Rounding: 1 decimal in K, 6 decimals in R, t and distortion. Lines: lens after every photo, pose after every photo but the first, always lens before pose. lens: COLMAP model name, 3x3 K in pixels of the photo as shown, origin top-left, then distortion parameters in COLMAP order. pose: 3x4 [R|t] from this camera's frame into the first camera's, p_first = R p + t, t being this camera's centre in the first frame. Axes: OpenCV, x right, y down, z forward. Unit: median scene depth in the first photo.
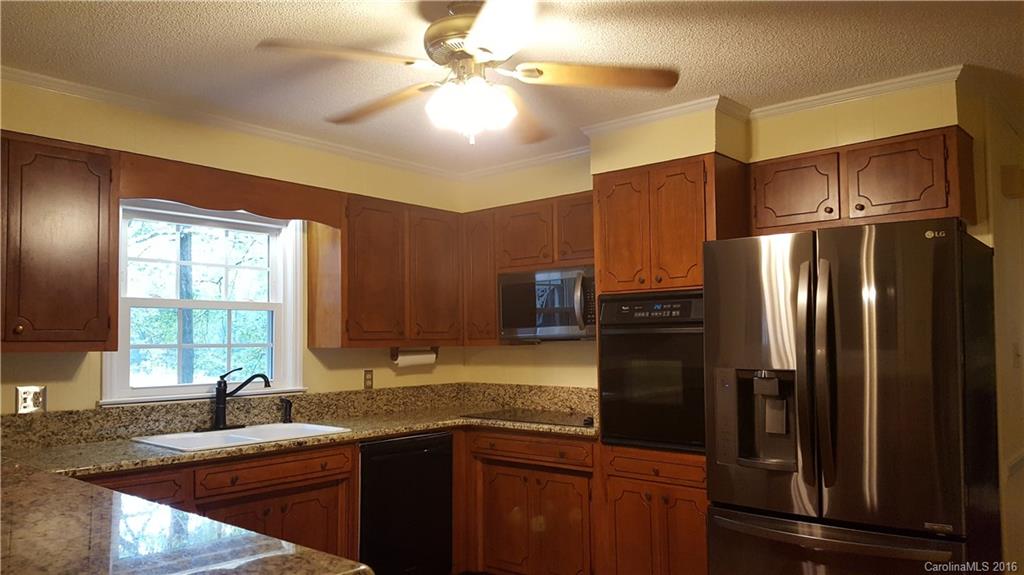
lens RADIAL K [[747.1, 0, 508.2], [0, 747.1, 304.6], [0, 0, 1]] dist [0.151649, -0.225493]
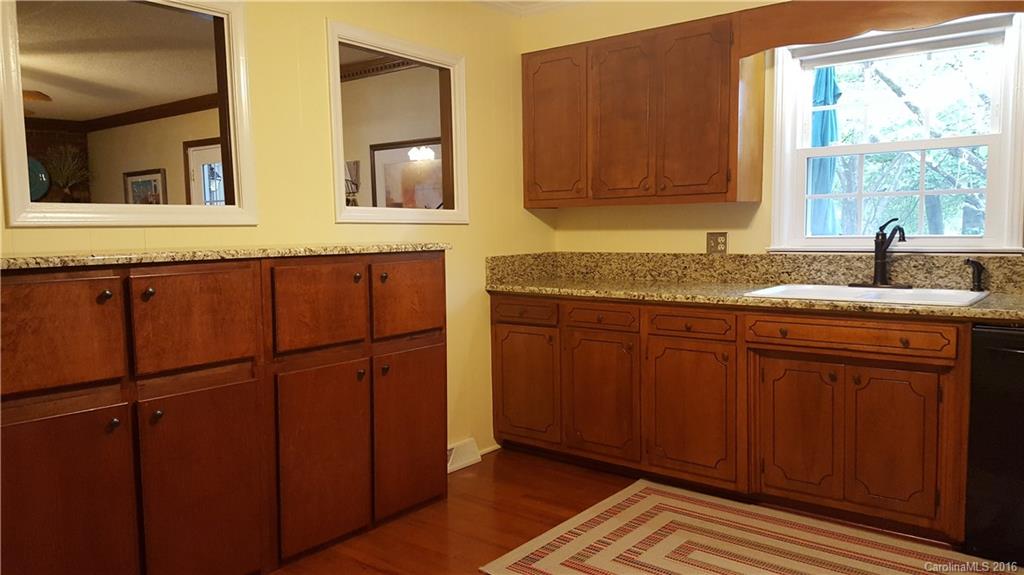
lens RADIAL K [[747.1, 0, 508.2], [0, 747.1, 304.6], [0, 0, 1]] dist [0.151649, -0.225493]
pose [[0.019869, 0.108934, -0.993850, 0.536129], [0.066944, 0.991671, 0.110034, 0.058937], [0.997559, -0.068718, 0.012411, 0.580079]]
